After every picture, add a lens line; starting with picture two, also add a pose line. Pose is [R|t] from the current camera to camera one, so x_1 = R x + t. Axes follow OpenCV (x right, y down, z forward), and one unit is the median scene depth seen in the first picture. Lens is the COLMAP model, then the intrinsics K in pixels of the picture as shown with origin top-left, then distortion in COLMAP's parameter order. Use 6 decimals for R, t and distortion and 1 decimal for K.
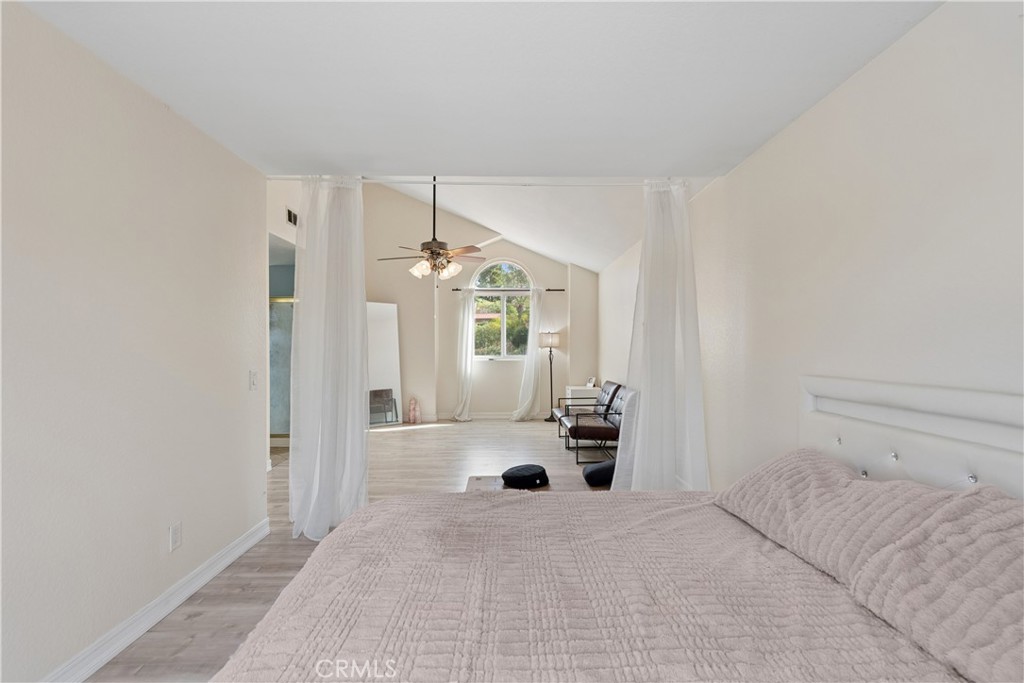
lens RADIAL K [[471.9, 0, 501.7], [0, 471.9, 346.5], [0, 0, 1]] dist [-0.007412, 0.003694]
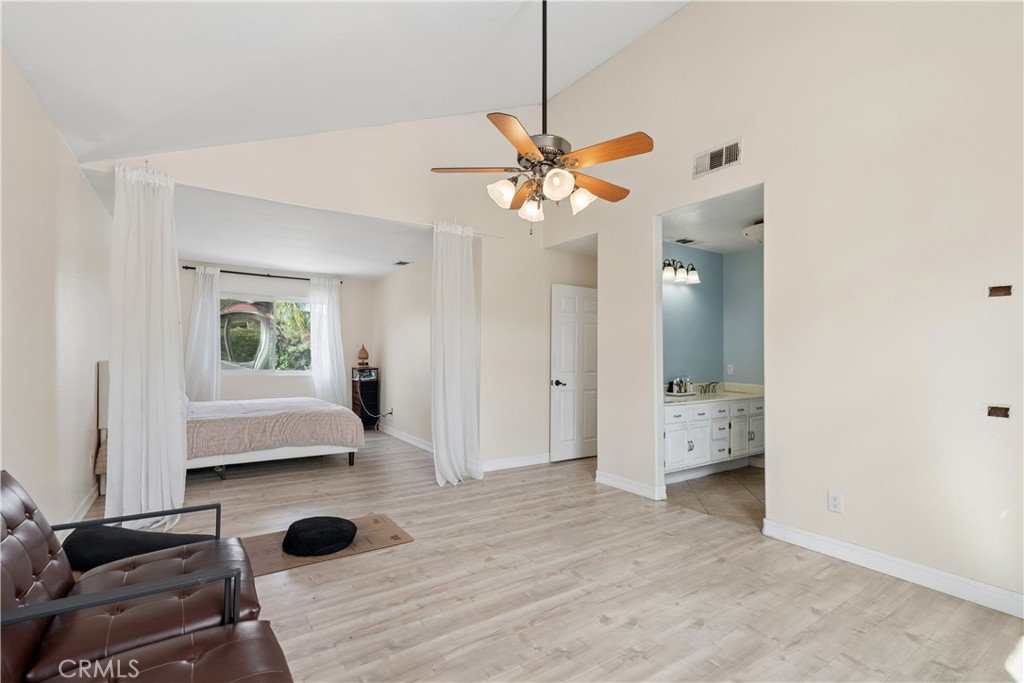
lens RADIAL K [[471.9, 0, 512.9], [0, 471.9, 349.4], [0, 0, 1]] dist [-0.007412, 0.003694]
pose [[-0.819901, -0.017581, -0.572236, 0.117258], [-0.014563, 0.999845, -0.009852, 0.005587], [0.572320, 0.000256, -0.820030, 0.935080]]
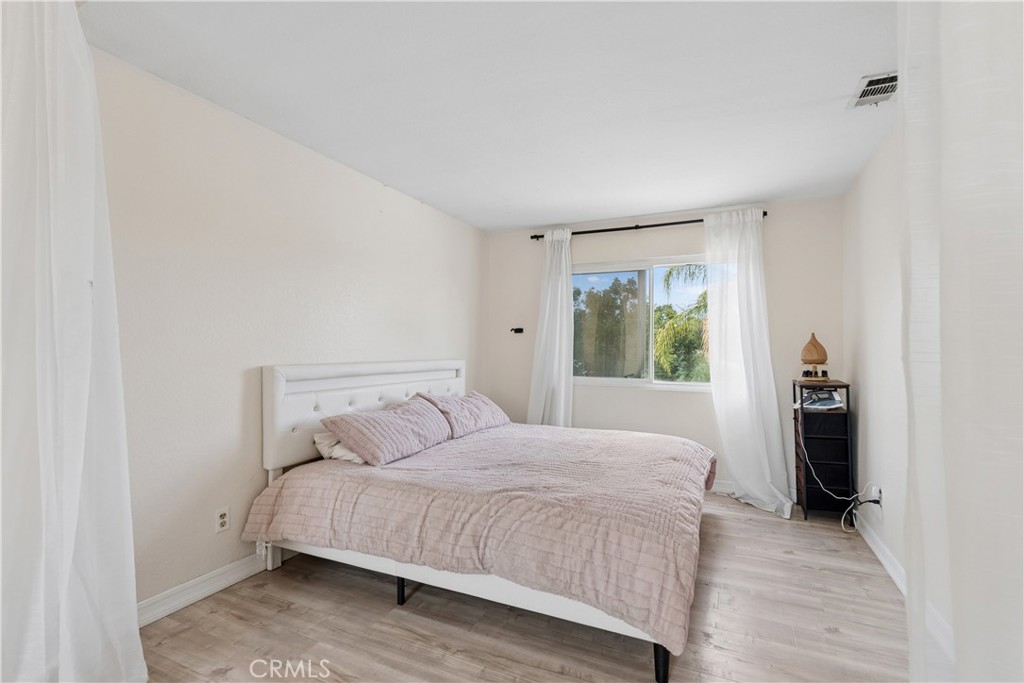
lens RADIAL K [[471.9, 0, 509.6], [0, 471.9, 340.2], [0, 0, 1]] dist [-0.007412, 0.003694]
pose [[-0.906510, 0.005609, 0.422146, -0.102951], [-0.000492, 0.999897, -0.014343, 0.004620], [-0.422183, -0.013210, -0.906414, 0.514837]]
